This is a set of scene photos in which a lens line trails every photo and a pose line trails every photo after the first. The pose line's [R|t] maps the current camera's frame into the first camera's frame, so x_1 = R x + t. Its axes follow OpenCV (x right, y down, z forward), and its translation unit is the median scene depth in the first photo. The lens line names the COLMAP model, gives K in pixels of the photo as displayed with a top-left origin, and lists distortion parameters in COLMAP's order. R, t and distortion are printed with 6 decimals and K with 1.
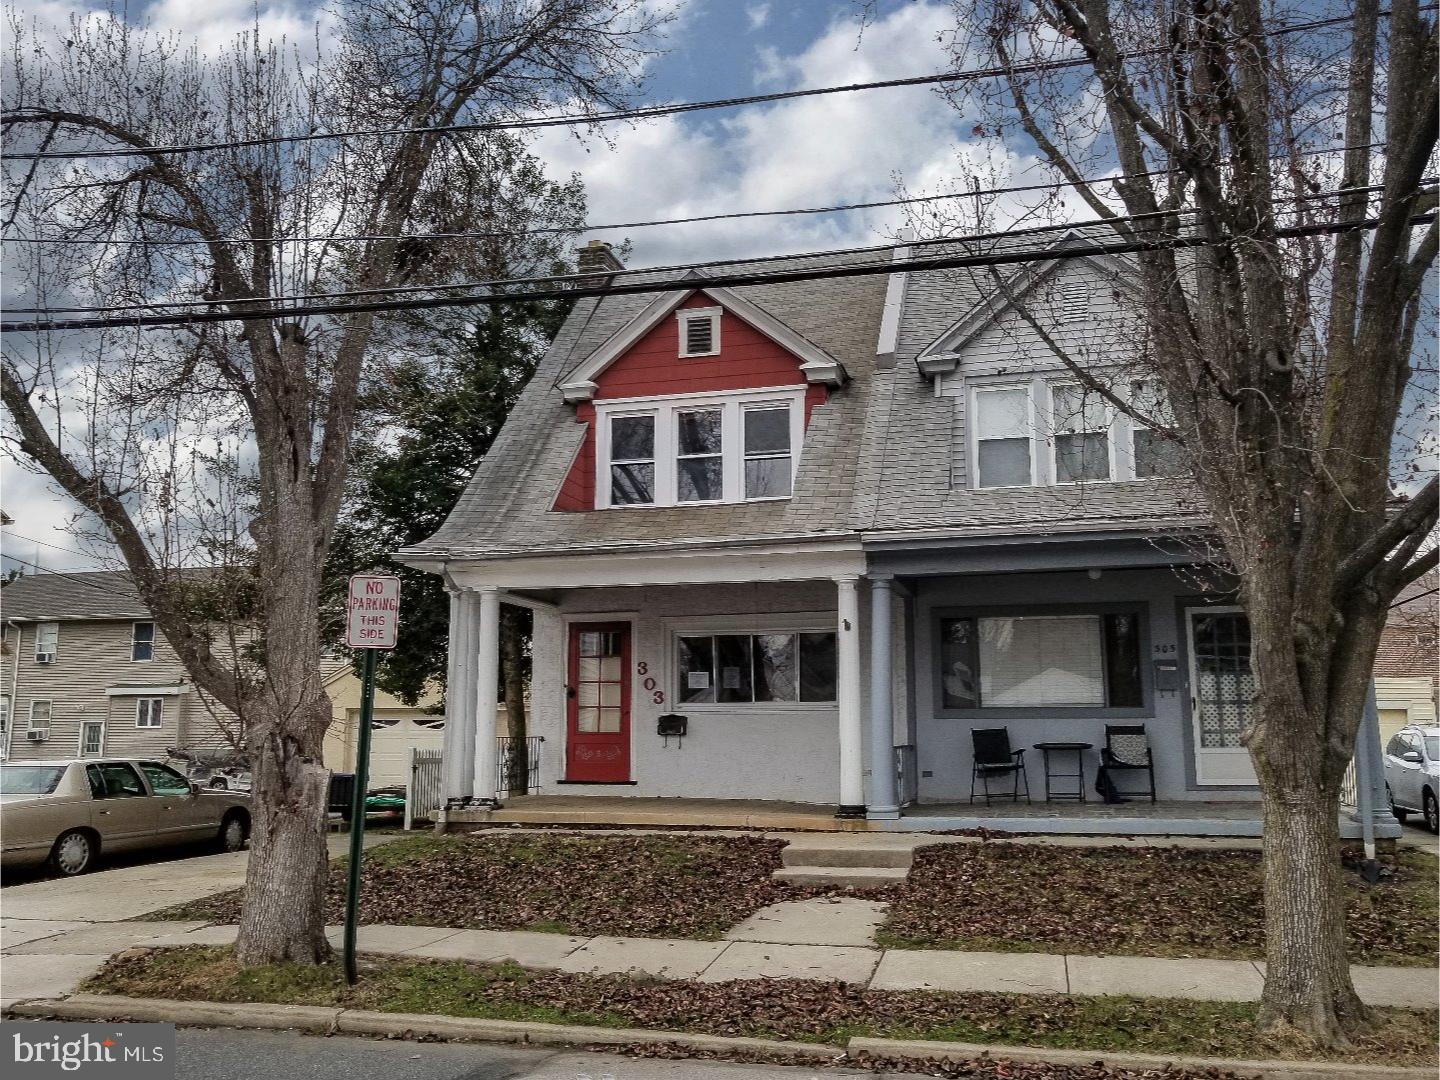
lens RADIAL K [[1289.0, 0, 720.0], [0, 1289.0, 540.0], [0, 0, 1]] dist [0.000712, 0.001683]
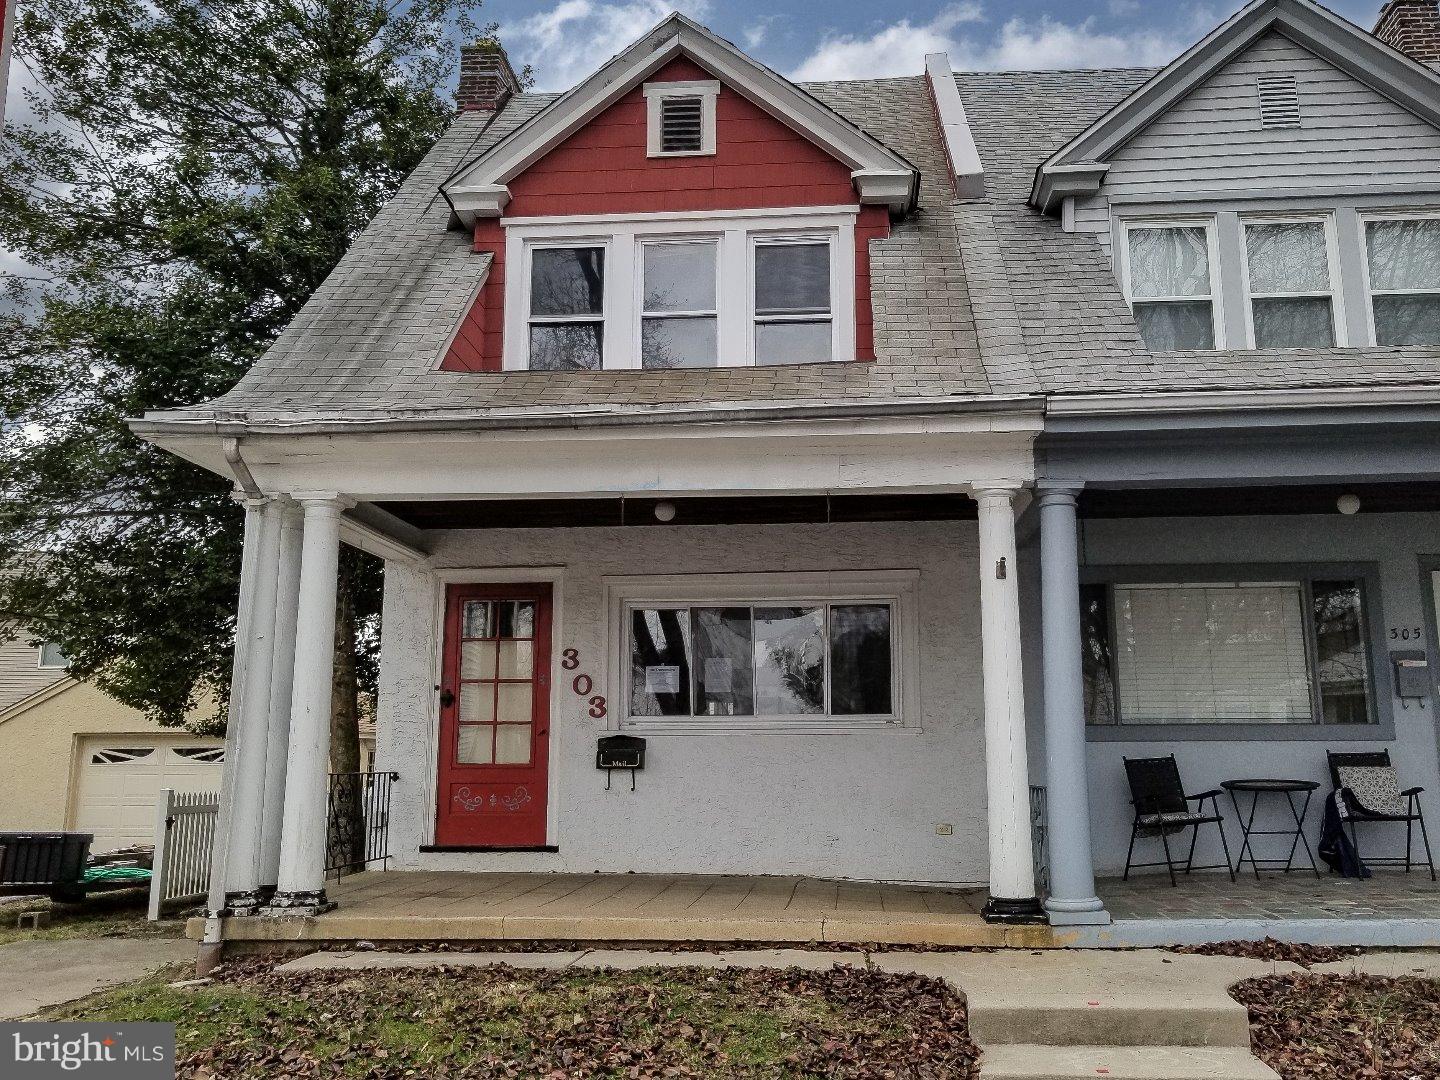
lens RADIAL K [[1265.8, 0, 759.1], [0, 1265.8, 539.6], [0, 0, 1]] dist [-0.003941, 0.008740]
pose [[0.981832, 0.031521, 0.187114, -0.089098], [-0.026168, 0.999177, -0.031008, 0.061117], [-0.187937, 0.025548, 0.981849, 0.405598]]
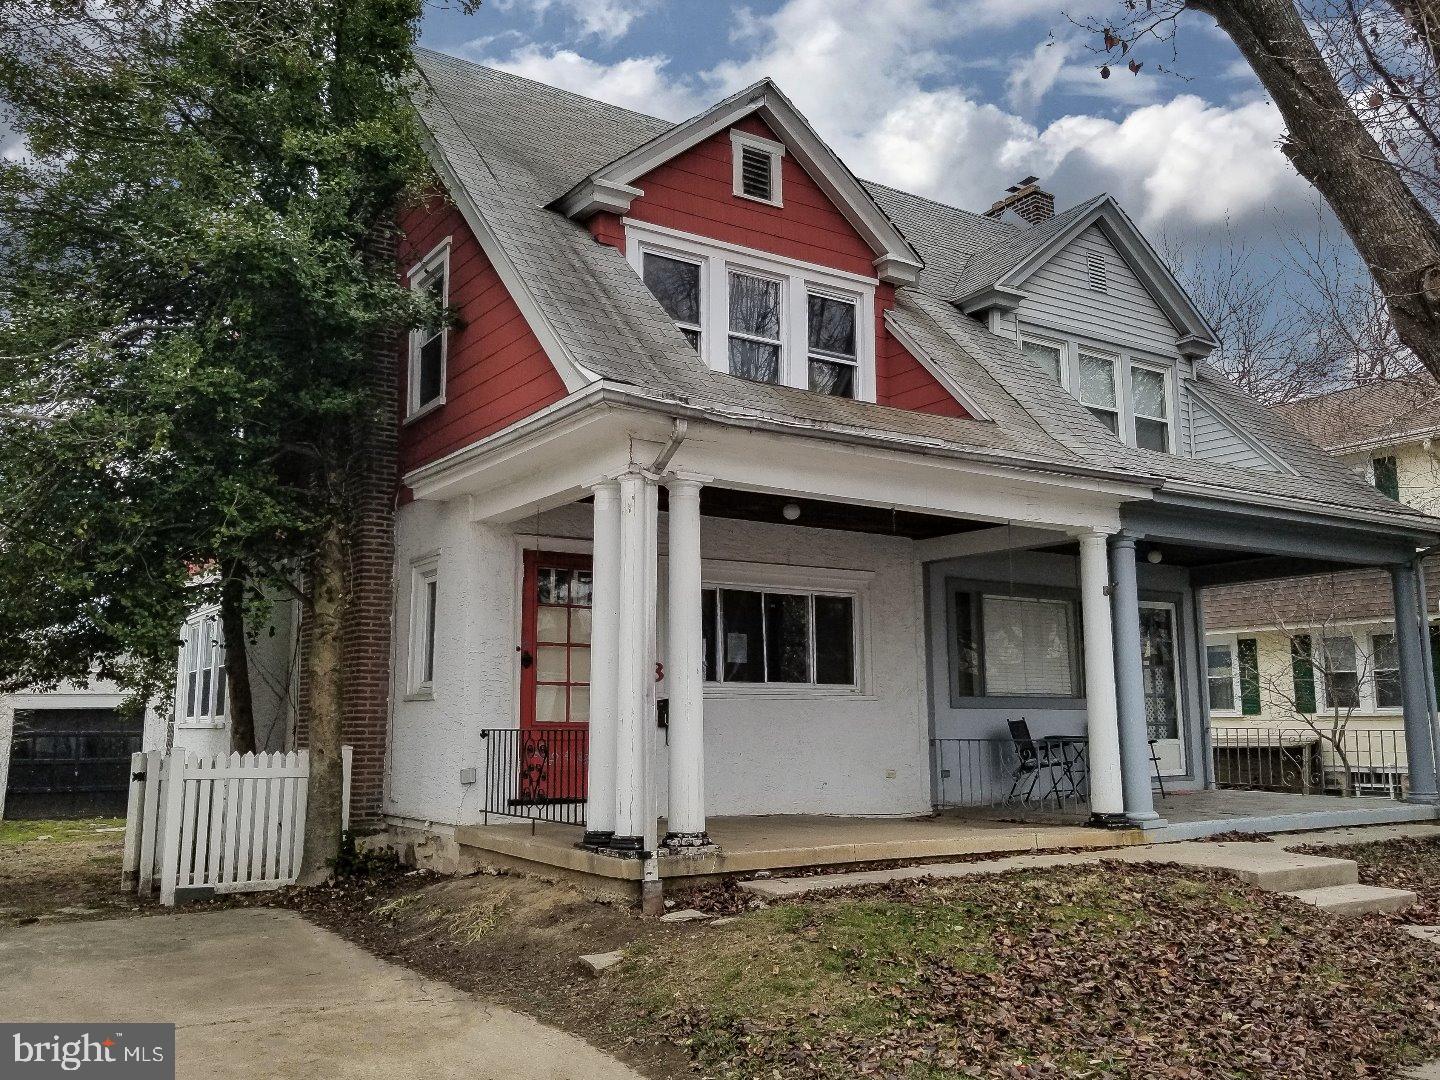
lens RADIAL K [[1245.2, 0, 720.0], [0, 1245.2, 540.0], [0, 0, 1]] dist [0.001379, 0.003416]
pose [[0.671478, 0.113365, 0.732302, -0.527922], [-0.108382, 0.992626, -0.054285, 0.086996], [-0.733056, -0.042917, 0.678813, 0.543139]]
